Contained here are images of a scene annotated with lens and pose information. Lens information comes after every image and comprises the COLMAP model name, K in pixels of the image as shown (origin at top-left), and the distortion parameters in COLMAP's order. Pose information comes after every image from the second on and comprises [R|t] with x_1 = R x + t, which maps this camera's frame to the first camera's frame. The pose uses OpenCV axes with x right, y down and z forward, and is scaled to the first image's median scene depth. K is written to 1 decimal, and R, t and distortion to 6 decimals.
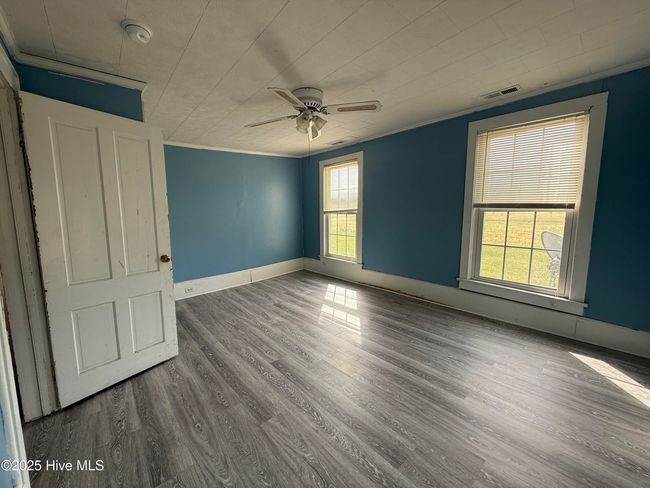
lens RADIAL K [[258.5, 0, 324.1], [0, 258.5, 244.0], [0, 0, 1]] dist [0.000020, 0.000421]
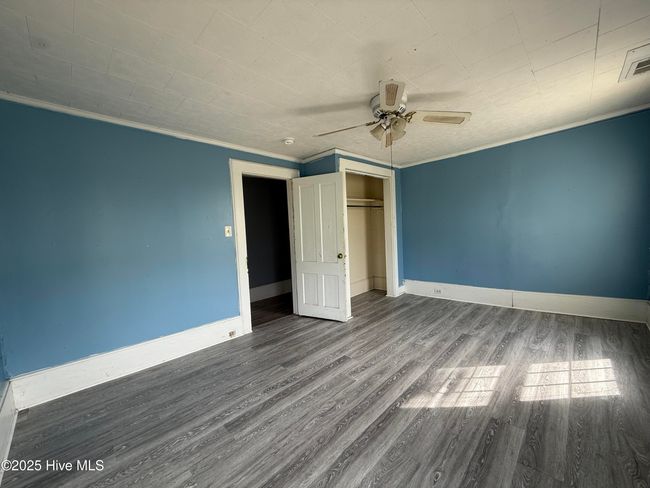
lens RADIAL K [[258.5, 0, 324.1], [0, 258.5, 244.0], [0, 0, 1]] dist [0.000020, 0.000421]
pose [[0.070247, 0.087770, -0.993661, 0.666562], [-0.070754, 0.994051, 0.082802, -0.100440], [0.995017, 0.064489, 0.076039, 0.567184]]
